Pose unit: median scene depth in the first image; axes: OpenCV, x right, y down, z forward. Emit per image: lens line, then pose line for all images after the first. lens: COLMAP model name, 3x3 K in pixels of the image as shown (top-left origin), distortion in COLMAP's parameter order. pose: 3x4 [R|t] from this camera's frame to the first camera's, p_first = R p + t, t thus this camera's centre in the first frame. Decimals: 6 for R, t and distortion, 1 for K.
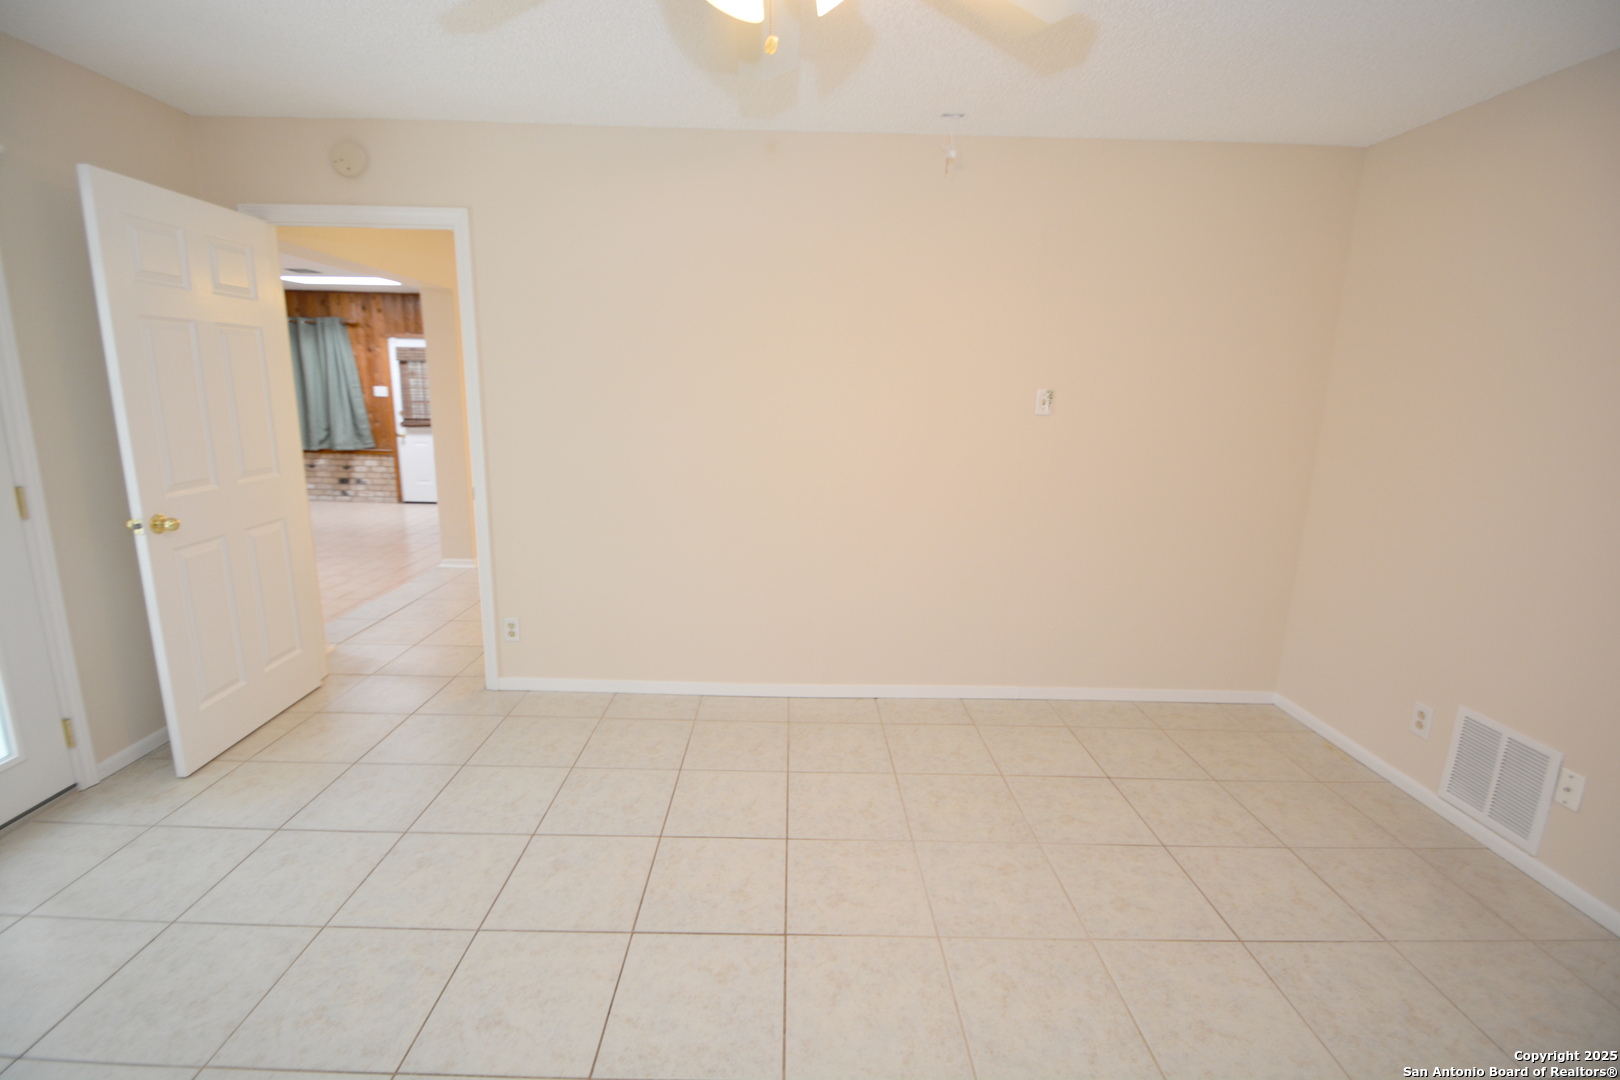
lens RADIAL K [[697.1, 0, 795.2], [0, 697.1, 536.0], [0, 0, 1]] dist [0.018364, -0.020678]
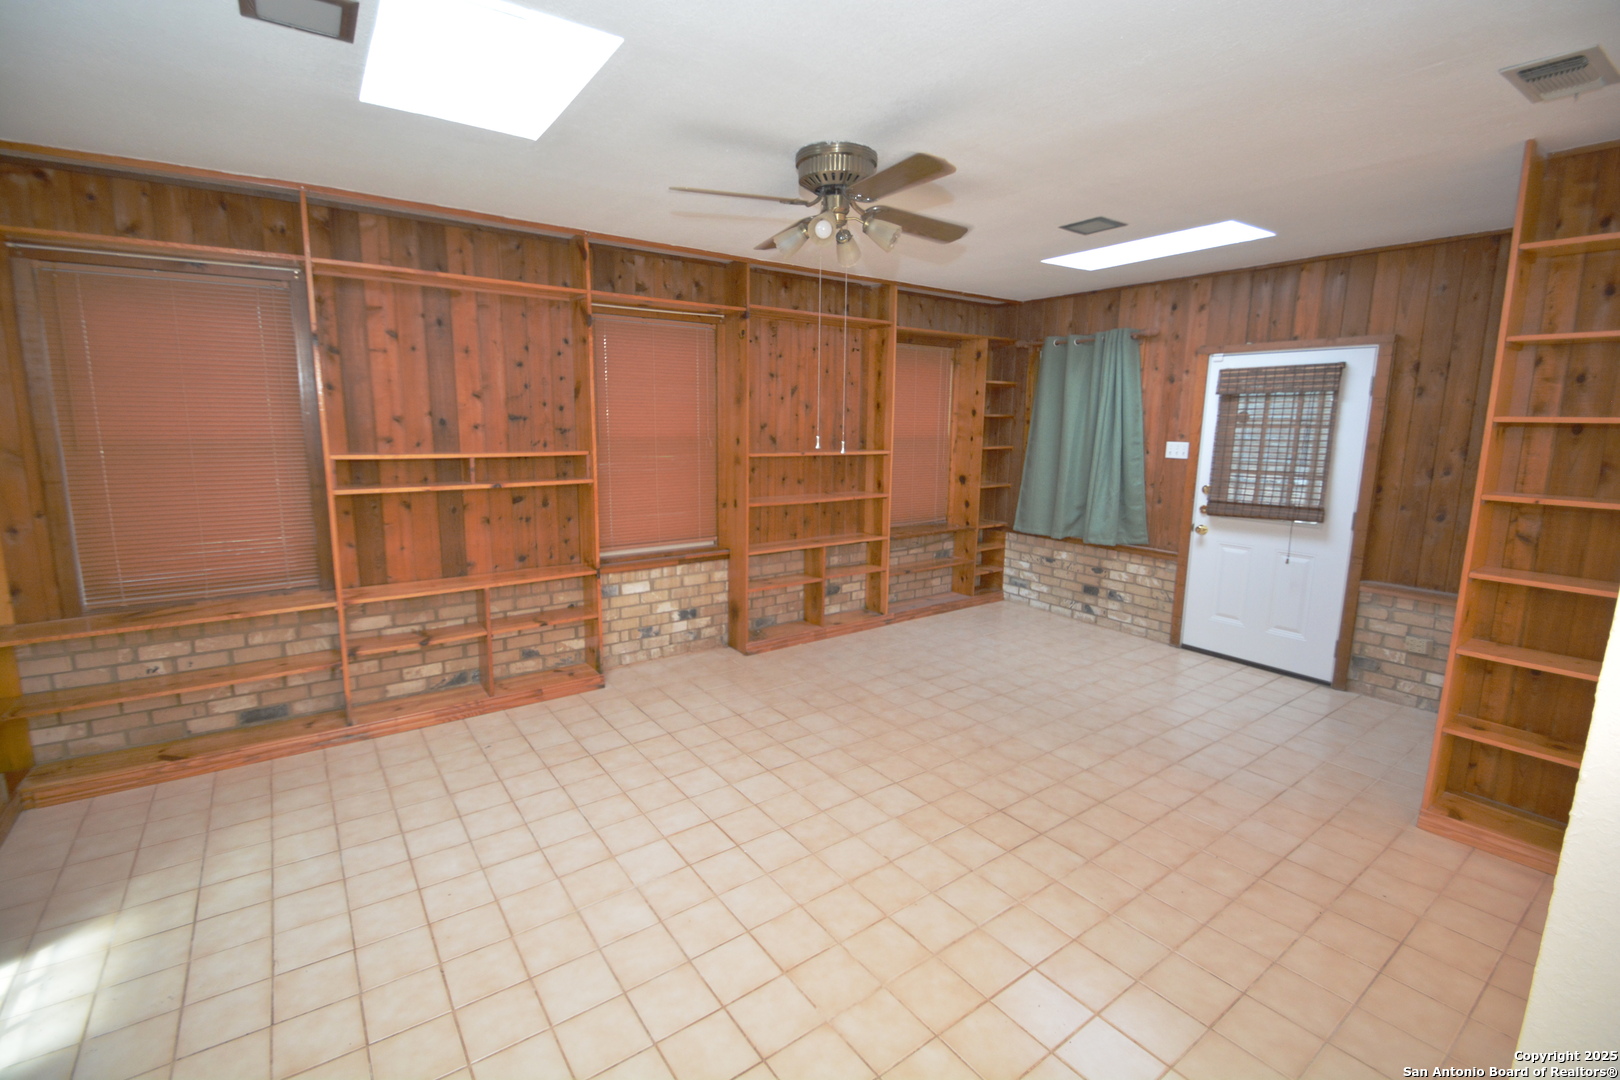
lens RADIAL K [[697.1, 0, 795.2], [0, 697.1, 536.0], [0, 0, 1]] dist [0.018364, -0.020678]
pose [[0.560725, 0.110106, -0.820648, -0.284382], [-0.164590, 0.986162, 0.019853, -0.095959], [0.811478, 0.123938, 0.571089, 0.421514]]
